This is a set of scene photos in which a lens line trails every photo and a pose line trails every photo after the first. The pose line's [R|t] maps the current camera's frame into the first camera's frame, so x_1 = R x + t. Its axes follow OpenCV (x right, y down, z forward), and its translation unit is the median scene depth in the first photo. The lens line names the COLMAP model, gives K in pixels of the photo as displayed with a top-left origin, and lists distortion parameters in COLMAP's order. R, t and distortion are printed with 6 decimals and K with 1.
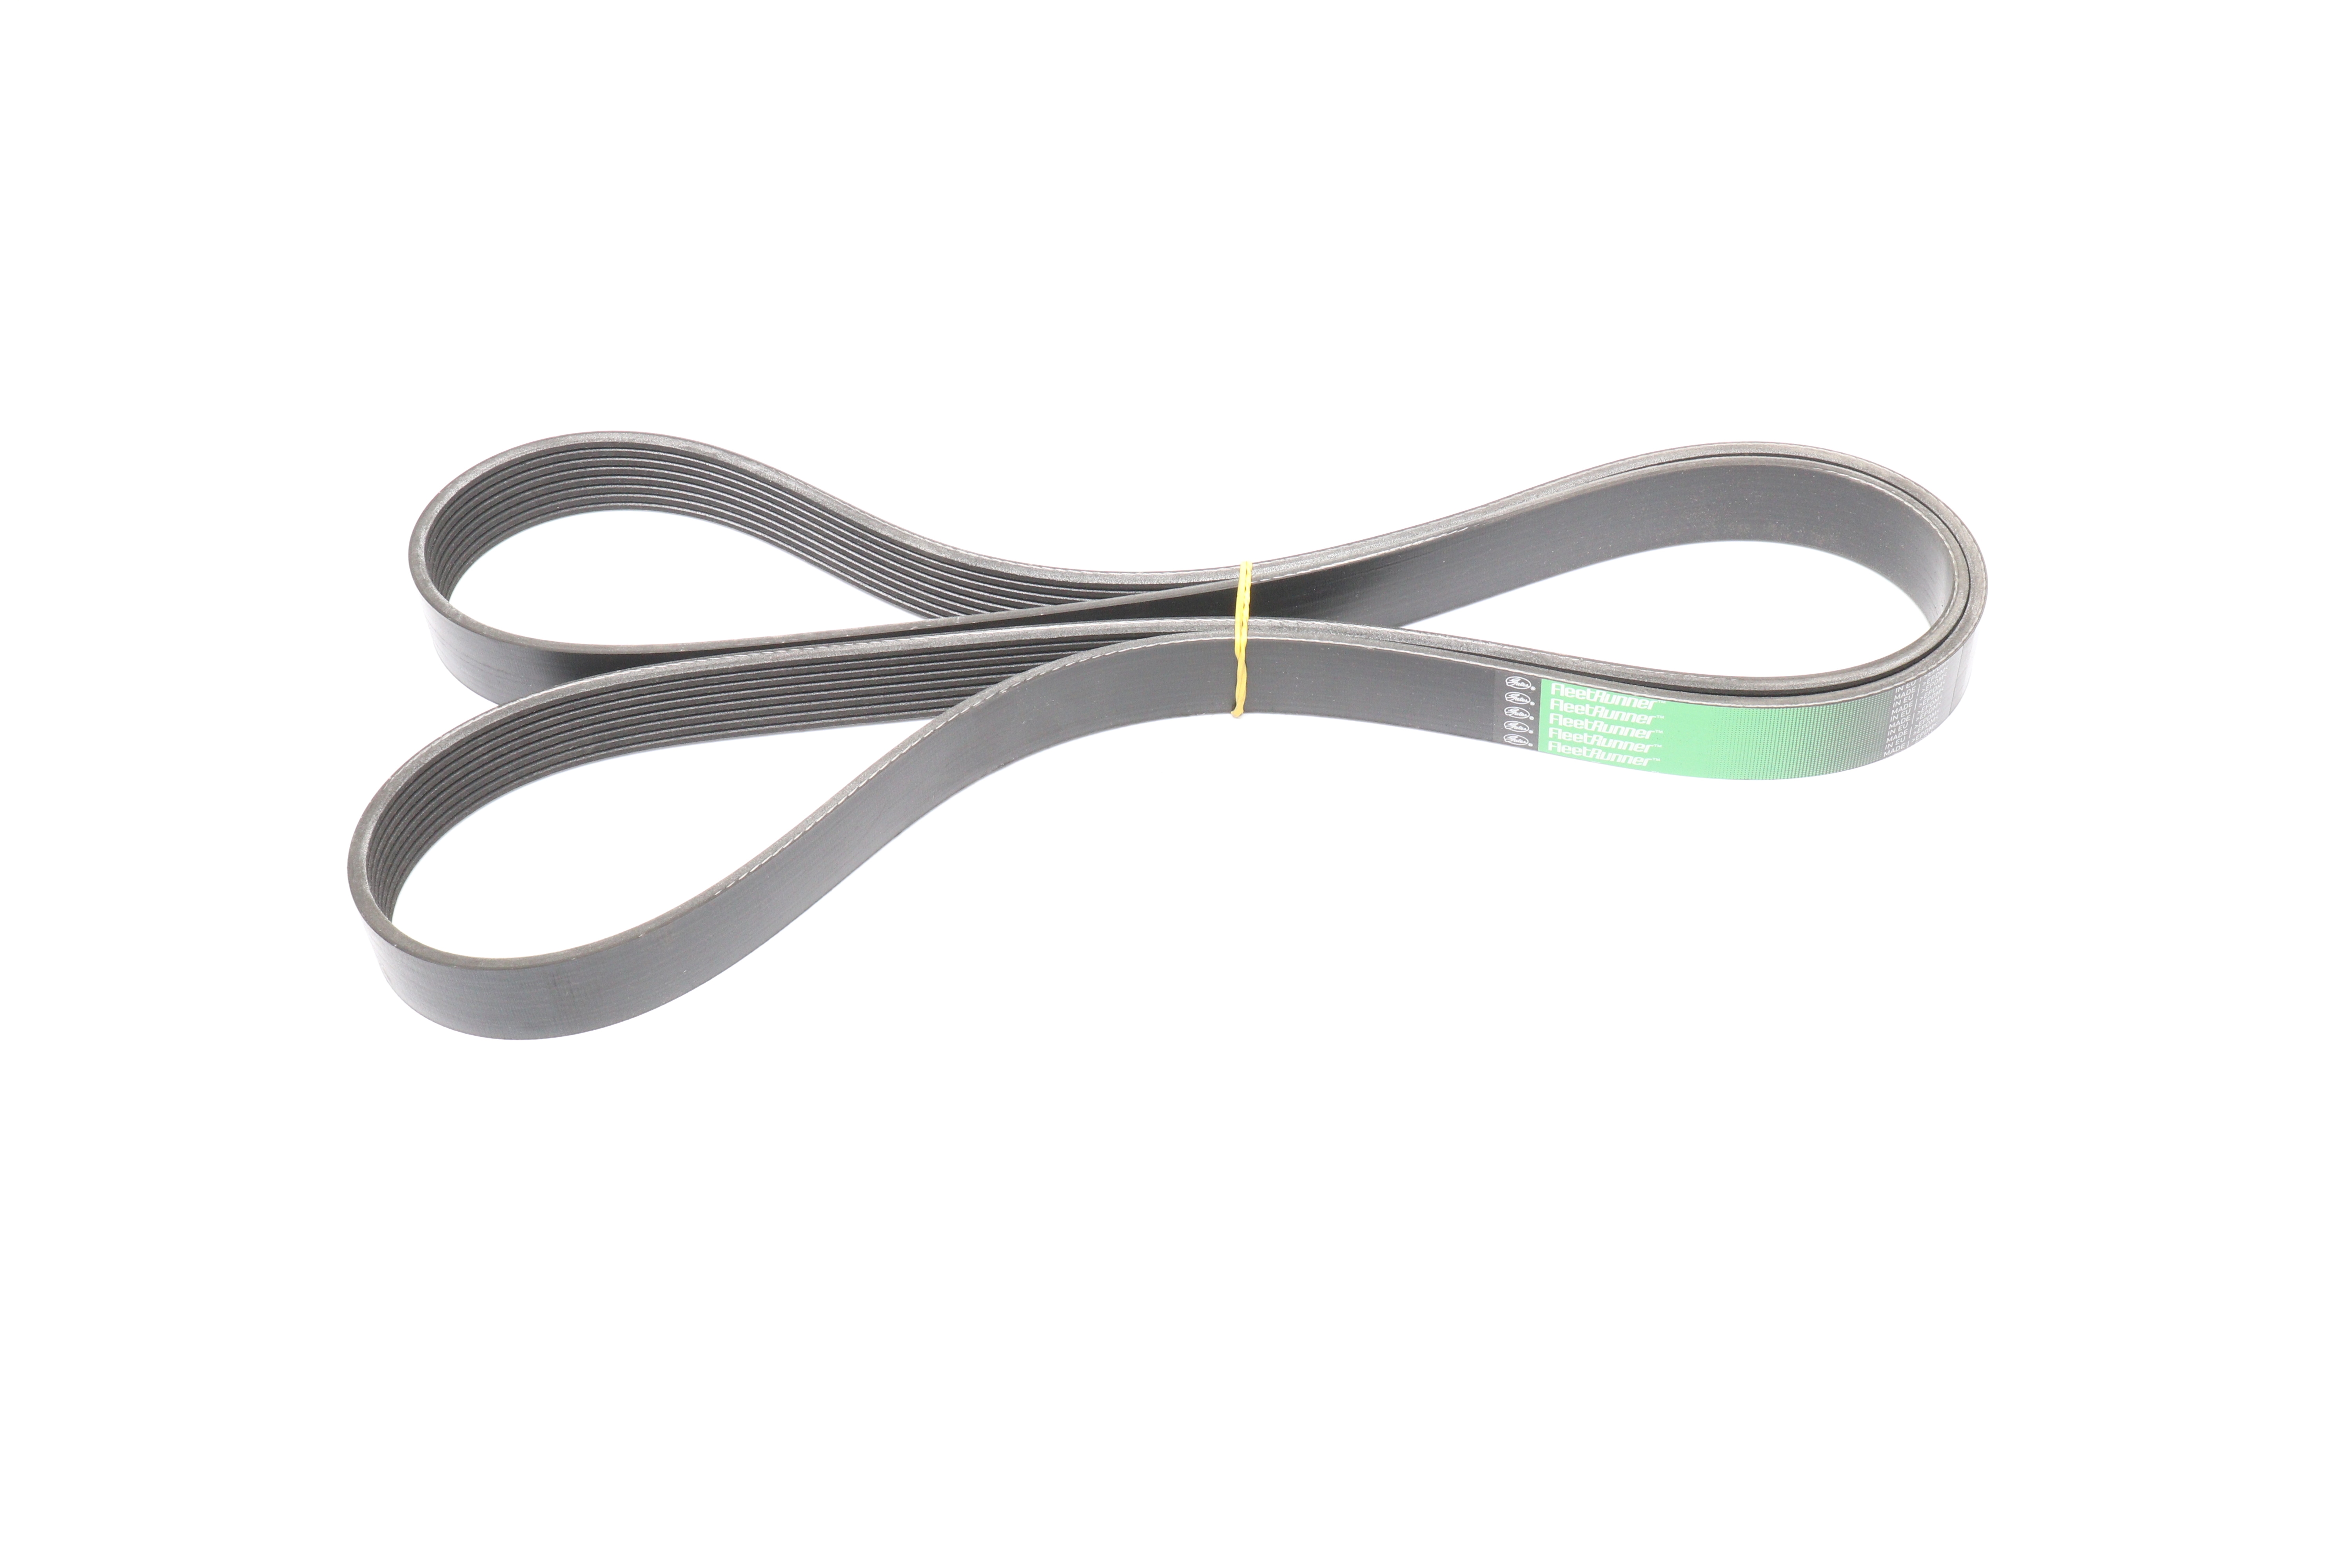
lens RADIAL K [[3075.5, 0, 1175.1], [0, 3075.5, 783.6], [0, 0, 1]] dist [-0.014294, 0.000000]
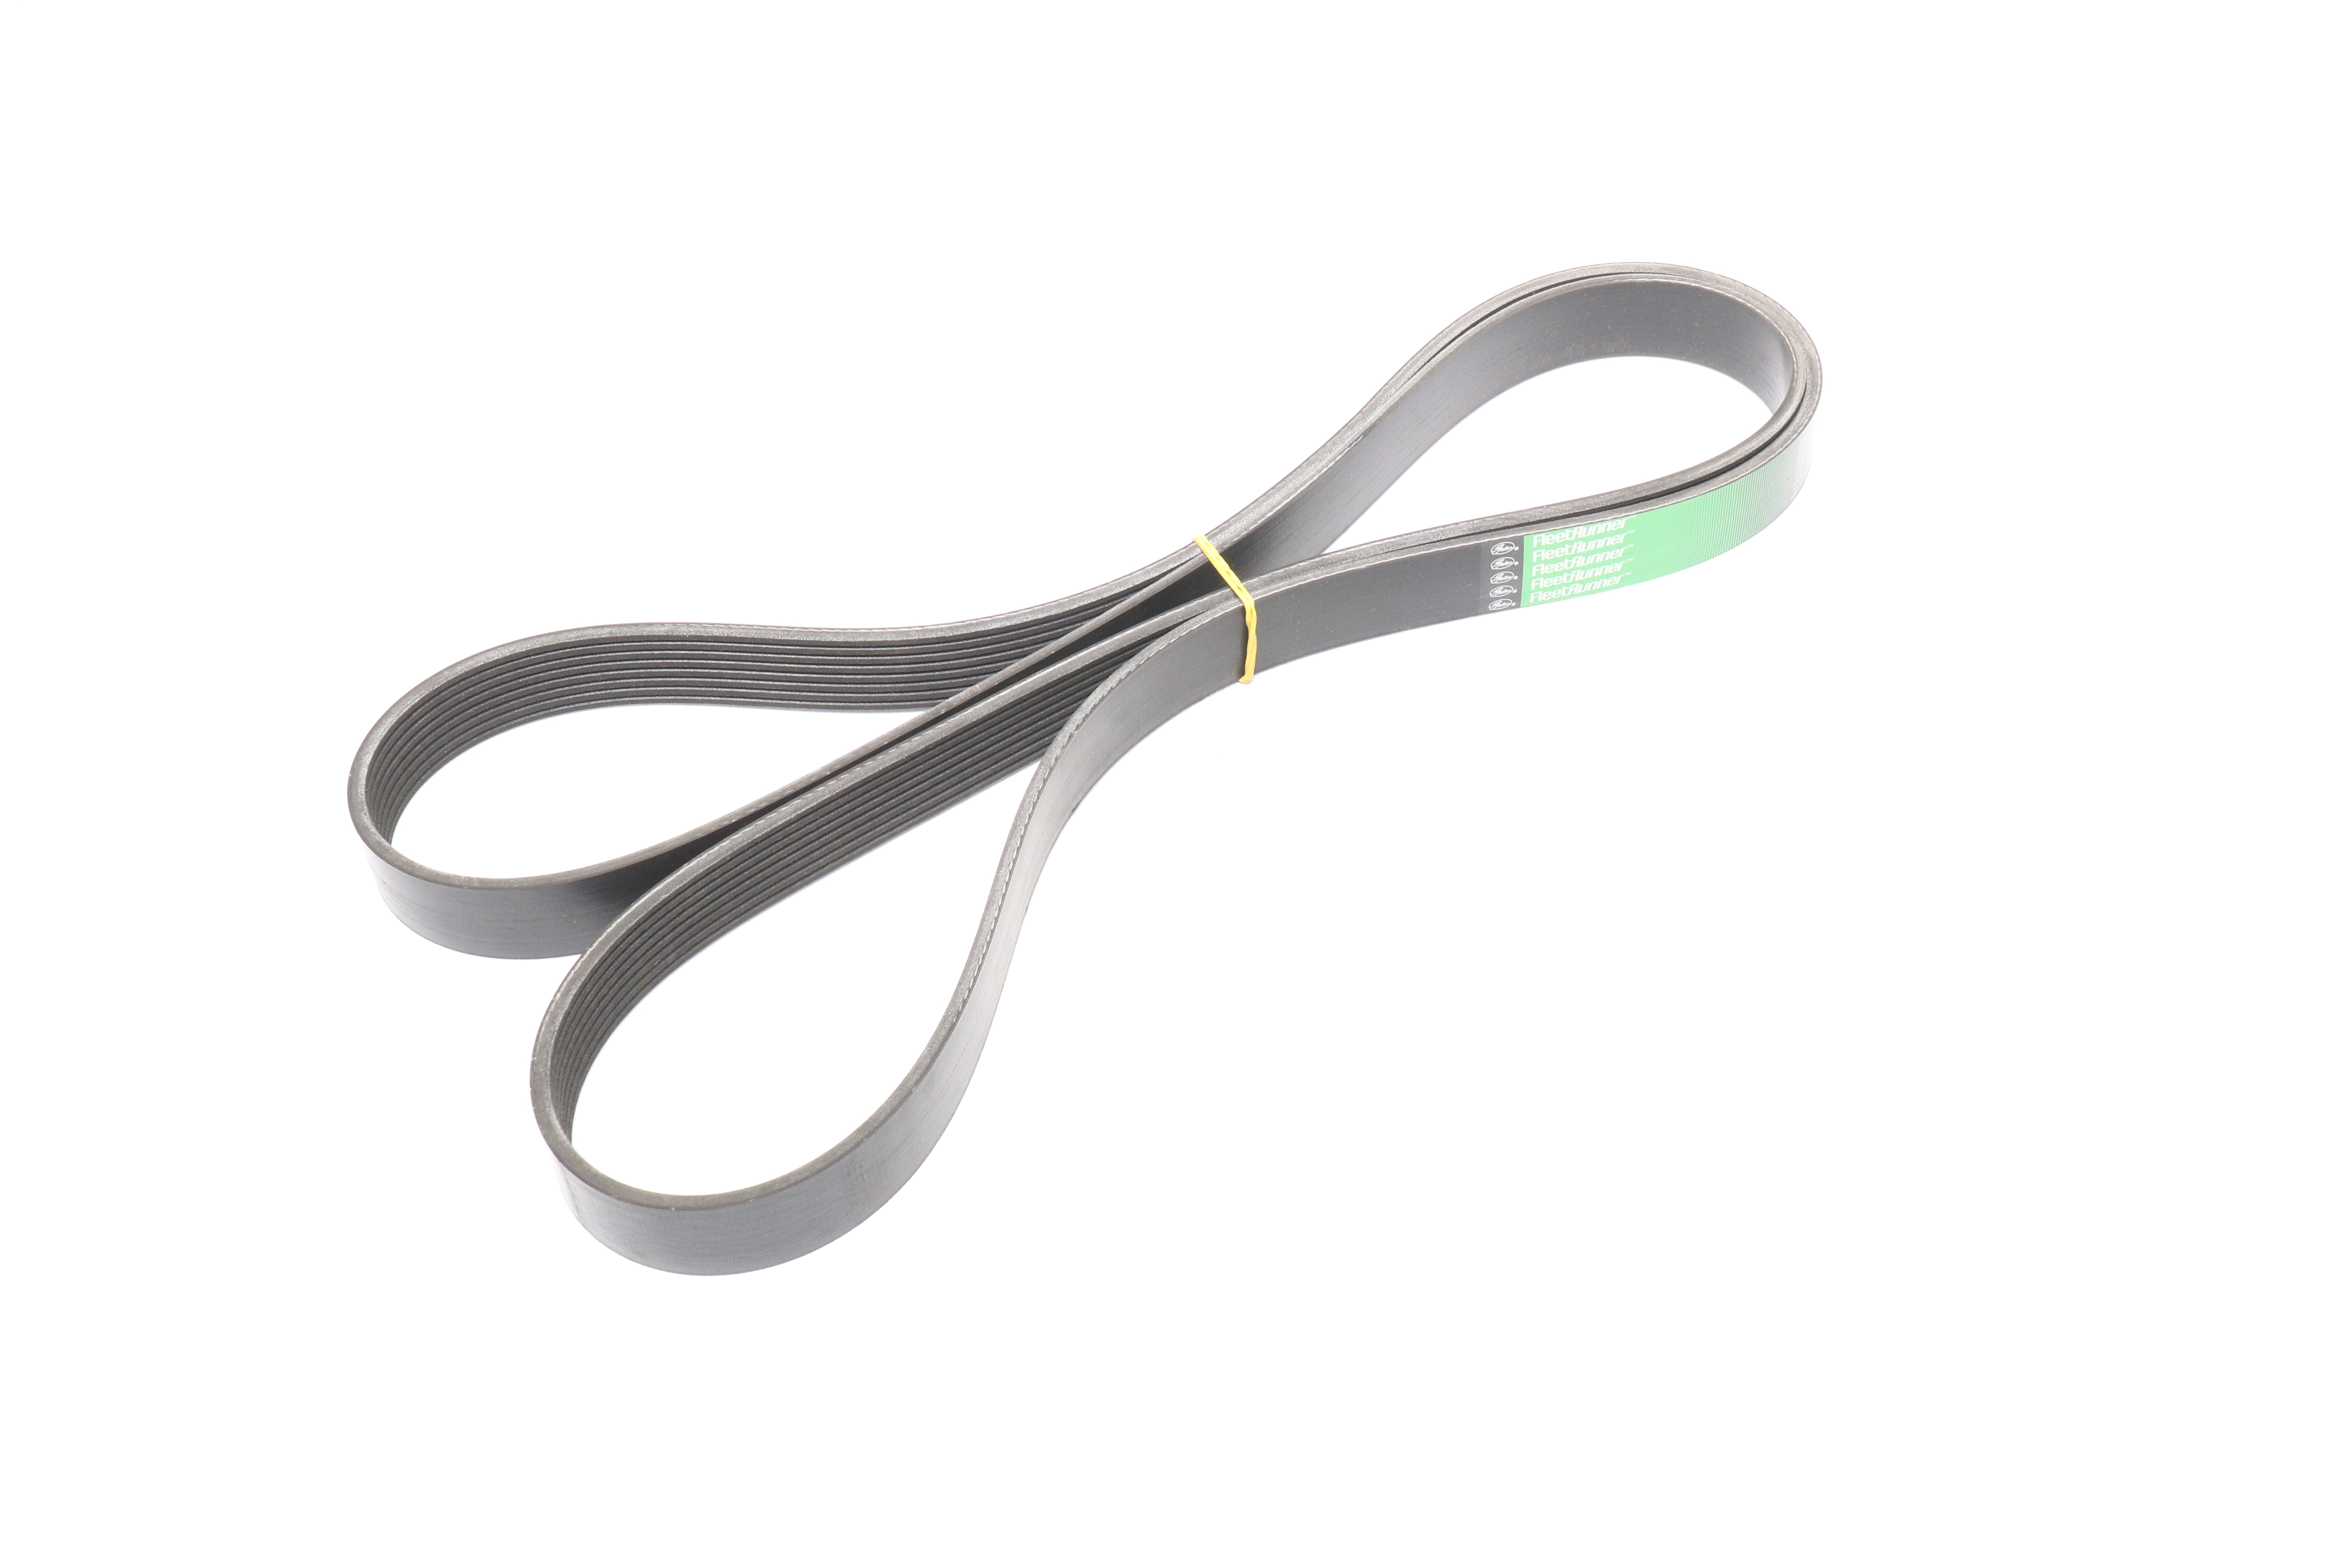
lens RADIAL K [[3075.5, 0, 1176.3], [0, 3075.5, 783.3], [0, 0, 1]] dist [-0.014294, 0.000000]
pose [[0.855315, -0.362981, 0.369705, -0.394697], [0.369222, 0.927619, 0.056550, -0.058019], [-0.363472, 0.088136, 0.927427, 0.074933]]
